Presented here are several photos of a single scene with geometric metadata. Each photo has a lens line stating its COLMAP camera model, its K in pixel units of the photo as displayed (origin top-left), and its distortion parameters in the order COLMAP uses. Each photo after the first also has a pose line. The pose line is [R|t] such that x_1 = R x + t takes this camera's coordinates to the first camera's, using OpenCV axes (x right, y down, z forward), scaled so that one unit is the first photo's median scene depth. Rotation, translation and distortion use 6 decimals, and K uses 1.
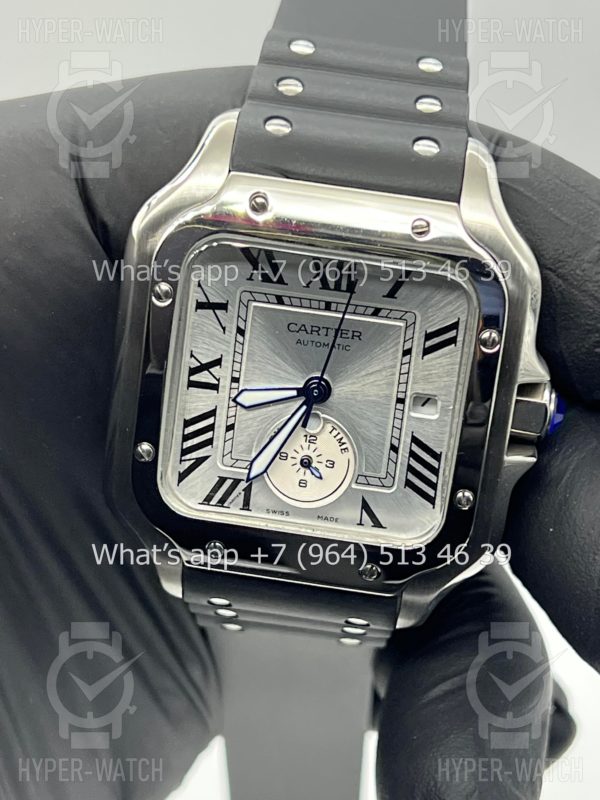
lens RADIAL K [[1797.2, 0, 307.0], [0, 1797.2, 418.7], [0, 0, 1]] dist [0.180137, 0.000000]
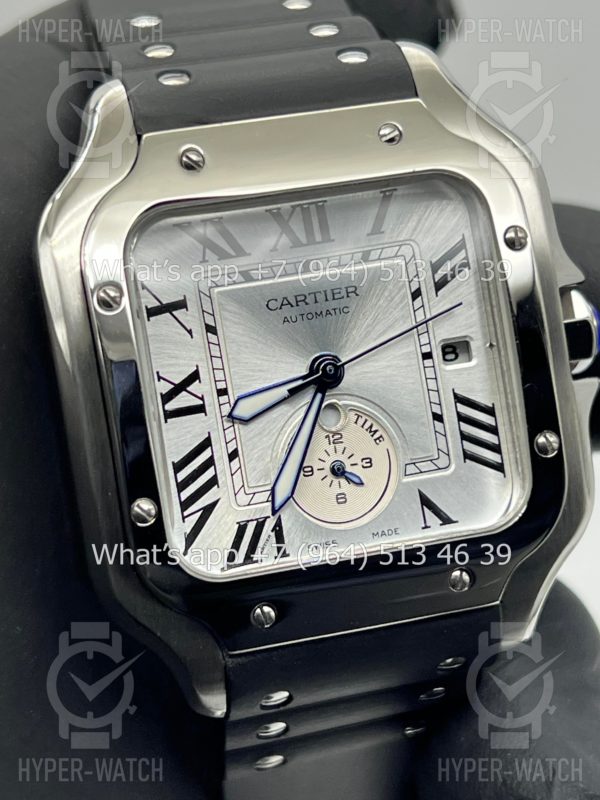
lens RADIAL K [[1797.2, 0, 290.8], [0, 1797.2, 425.4], [0, 0, 1]] dist [0.180137, 0.000000]
pose [[0.926187, -0.286178, 0.245521, -0.206950], [0.331613, 0.928131, -0.169130, 0.132550], [-0.179474, 0.238064, 0.954523, 0.258423]]
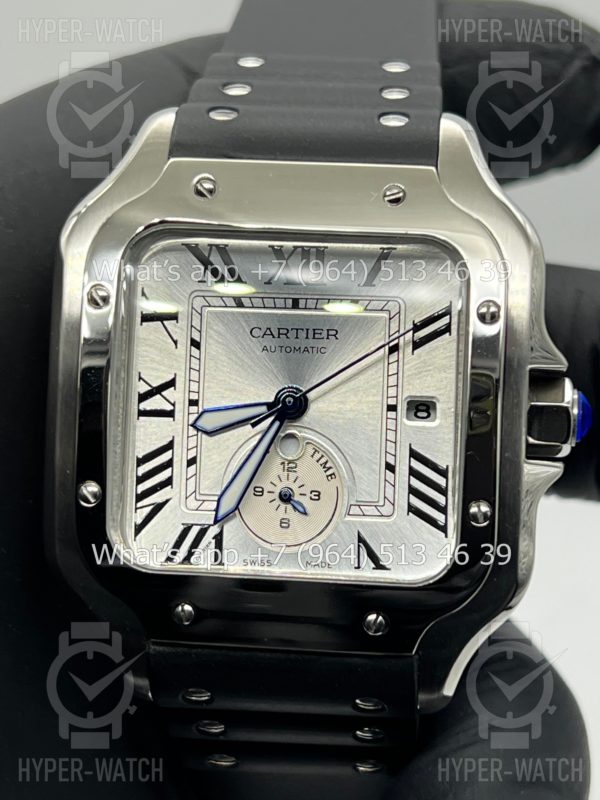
lens RADIAL K [[1797.2, 0, 298.3], [0, 1797.2, 396.7], [0, 0, 1]] dist [0.180137, 0.000000]
pose [[0.996113, -0.086003, -0.019052, 0.025011], [0.078192, 0.962878, -0.258364, 0.196445], [0.040565, 0.255870, 0.965860, 0.190442]]
